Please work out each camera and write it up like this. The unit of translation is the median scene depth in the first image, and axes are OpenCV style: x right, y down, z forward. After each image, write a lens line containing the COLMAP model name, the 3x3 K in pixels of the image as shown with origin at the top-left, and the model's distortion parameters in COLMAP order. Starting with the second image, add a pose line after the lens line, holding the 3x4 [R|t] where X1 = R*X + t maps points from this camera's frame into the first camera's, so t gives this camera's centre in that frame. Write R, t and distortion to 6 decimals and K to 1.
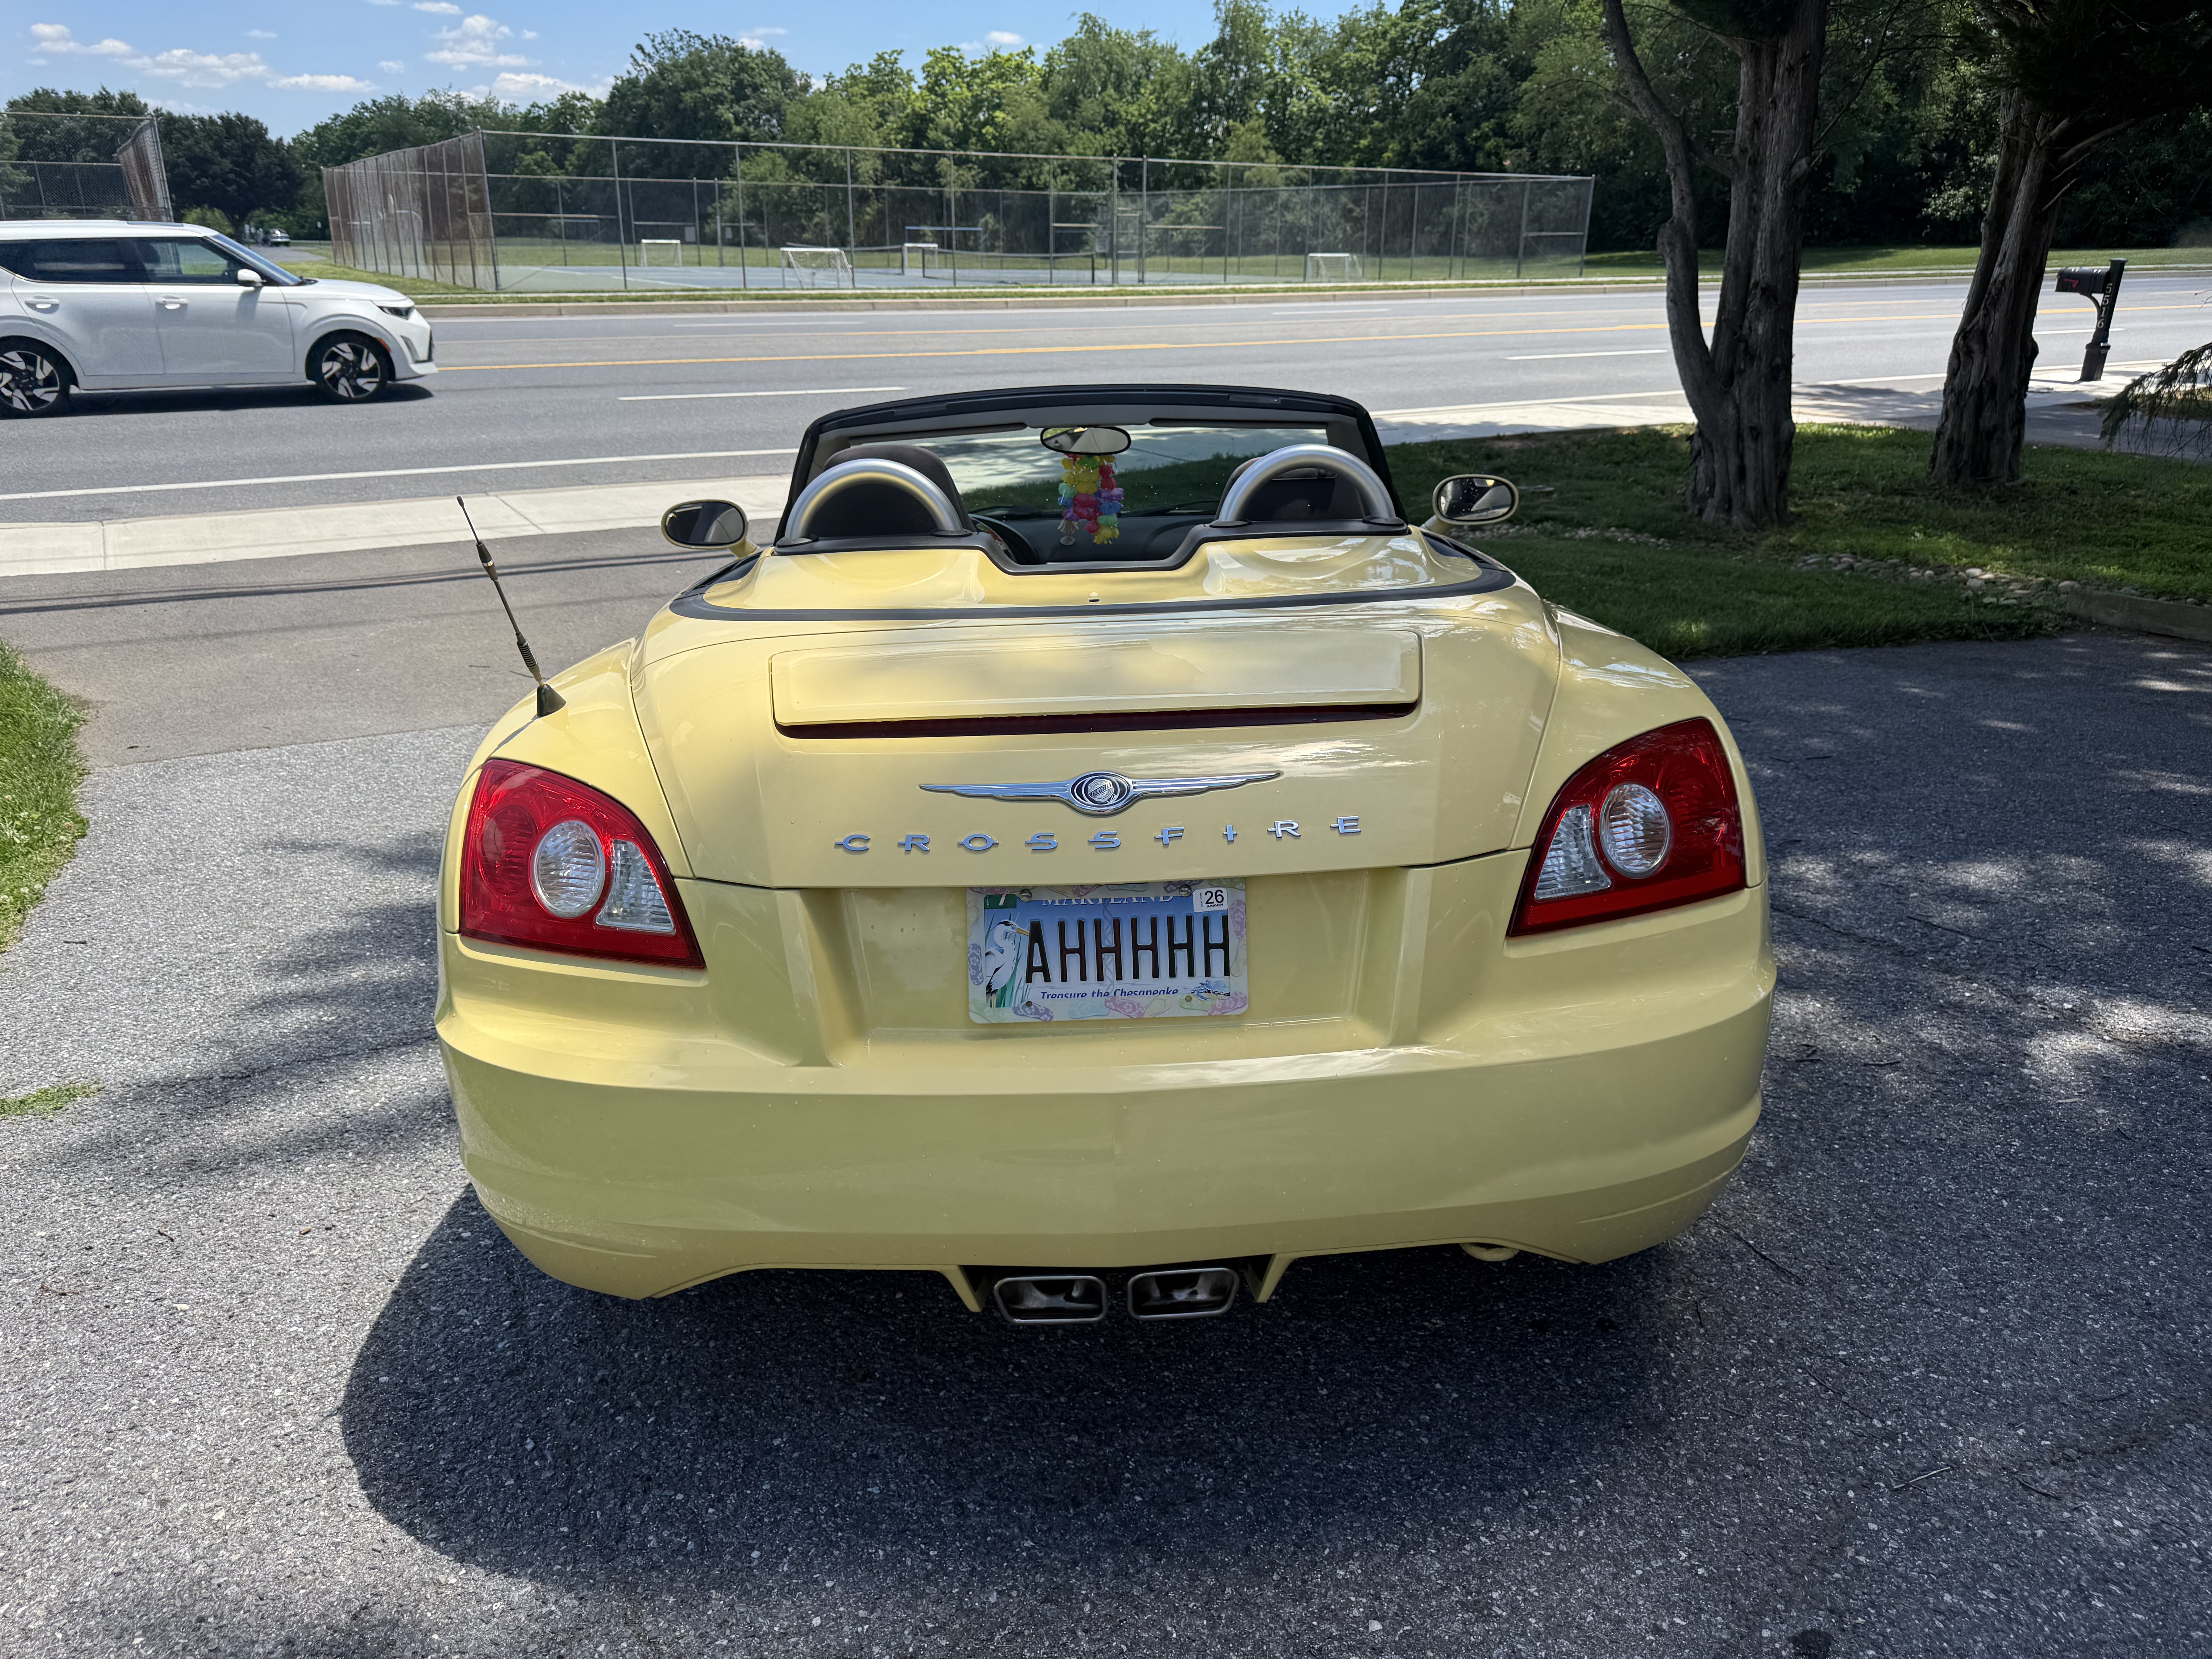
lens RADIAL K [[1550.2, 0, 1110.8], [0, 1550.2, 824.6], [0, 0, 1]] dist [0.006558, -0.008249]
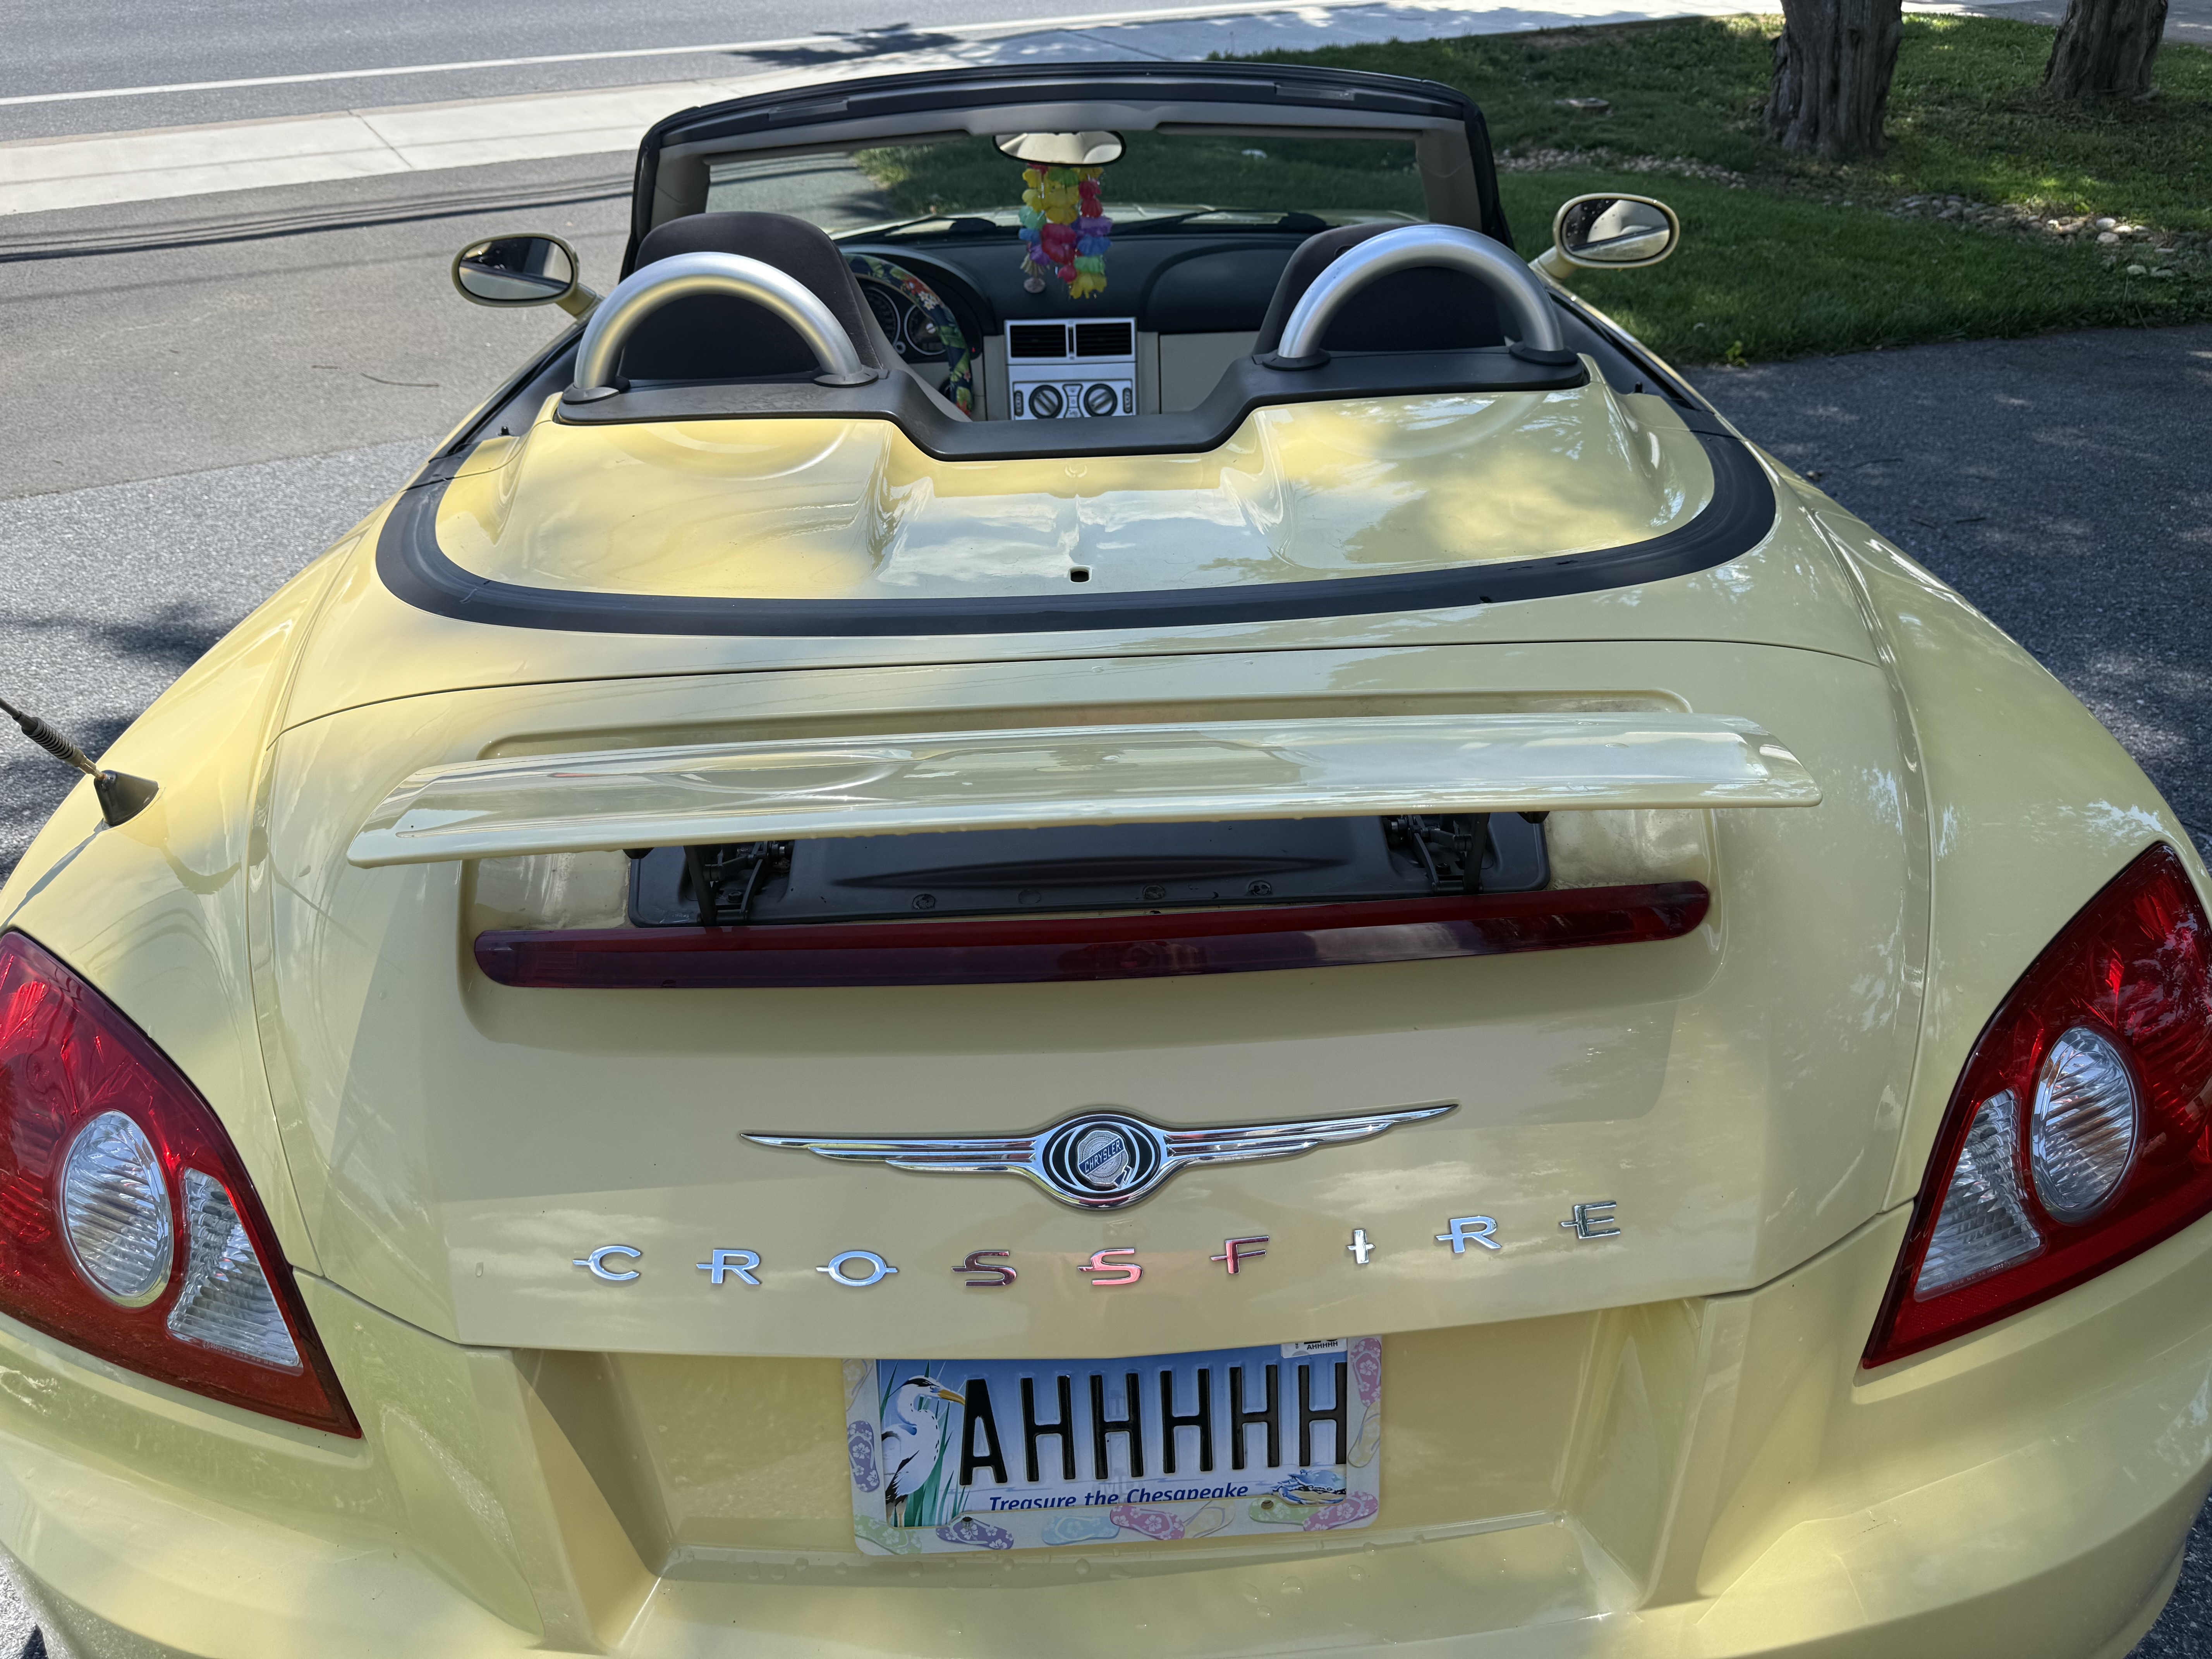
lens RADIAL K [[1571.1, 0, 1106.0], [0, 1571.1, 829.5], [0, 0, 1]] dist [-0.032305, 0.028844]
pose [[0.999930, -0.005000, 0.010735, -0.002929], [0.002295, 0.971120, 0.238581, -0.070920], [-0.011618, -0.238540, 0.971063, 0.157481]]
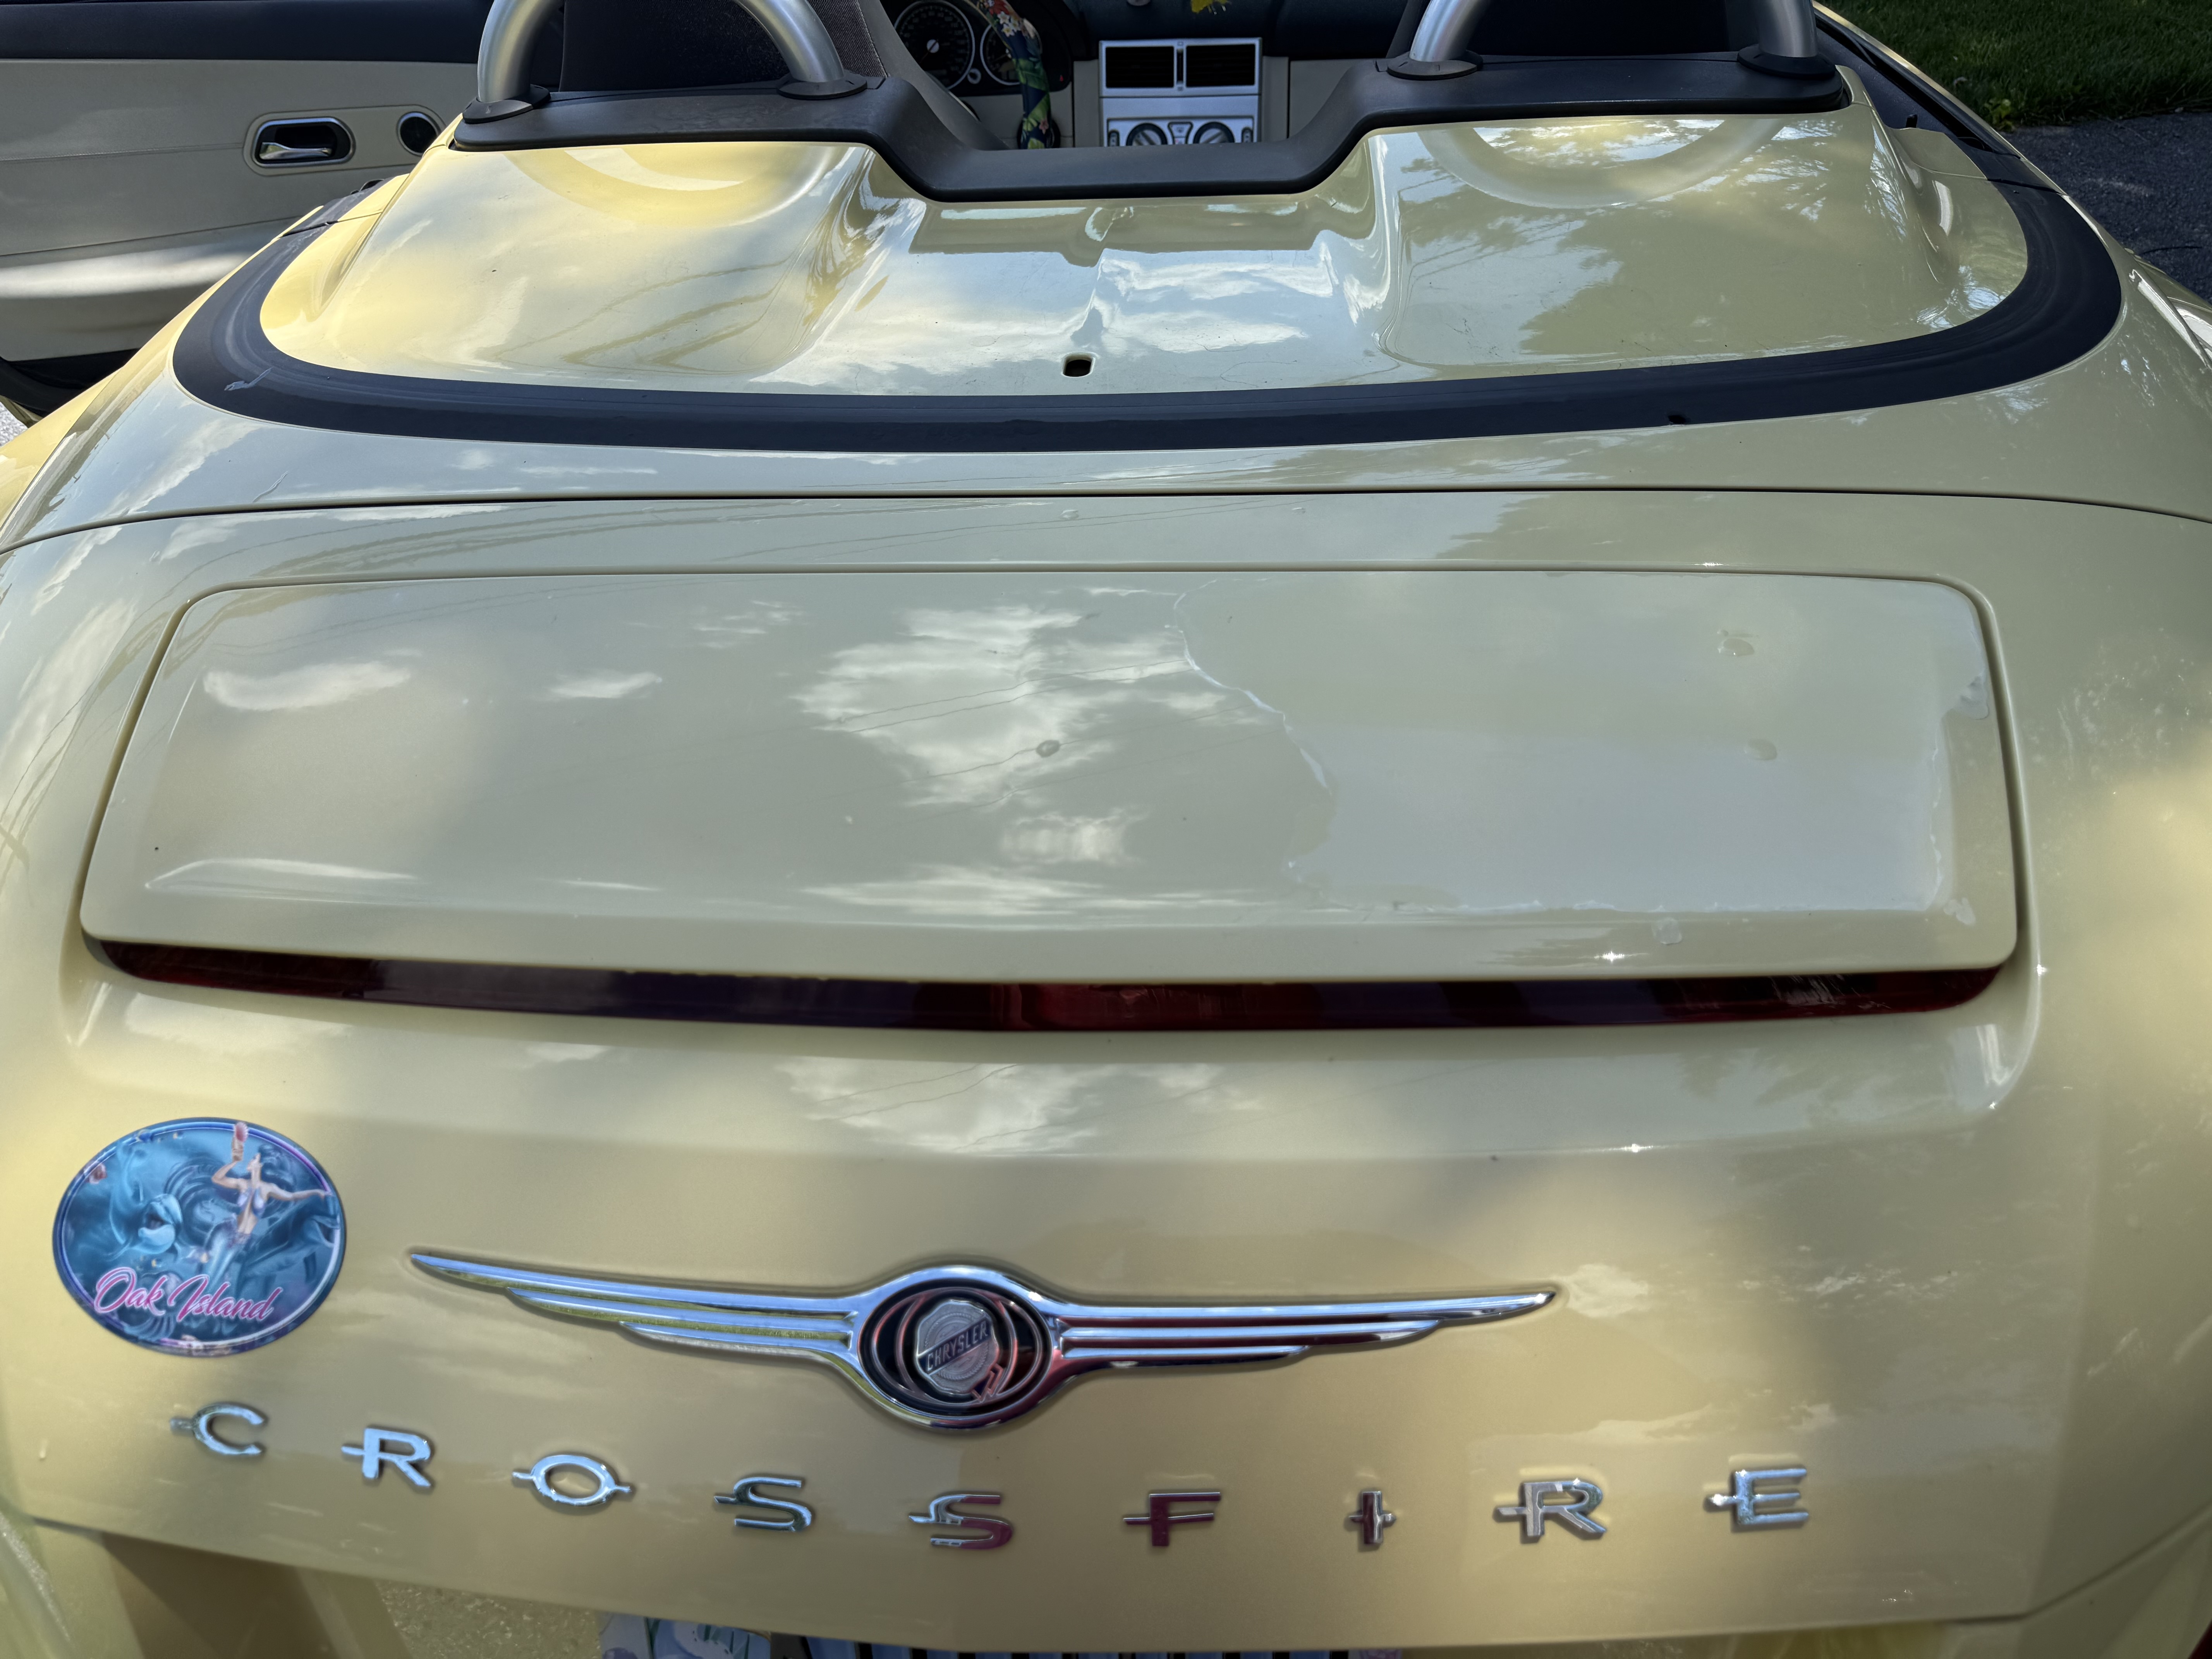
lens RADIAL K [[1595.1, 0, 1106.0], [0, 1595.1, 829.5], [0, 0, 1]] dist [-0.066805, 0.041366]
pose [[0.995669, 0.042497, -0.082684, 0.012689], [-0.009831, 0.932546, 0.360916, -0.066515], [0.092445, -0.358540, 0.928926, 0.219351]]
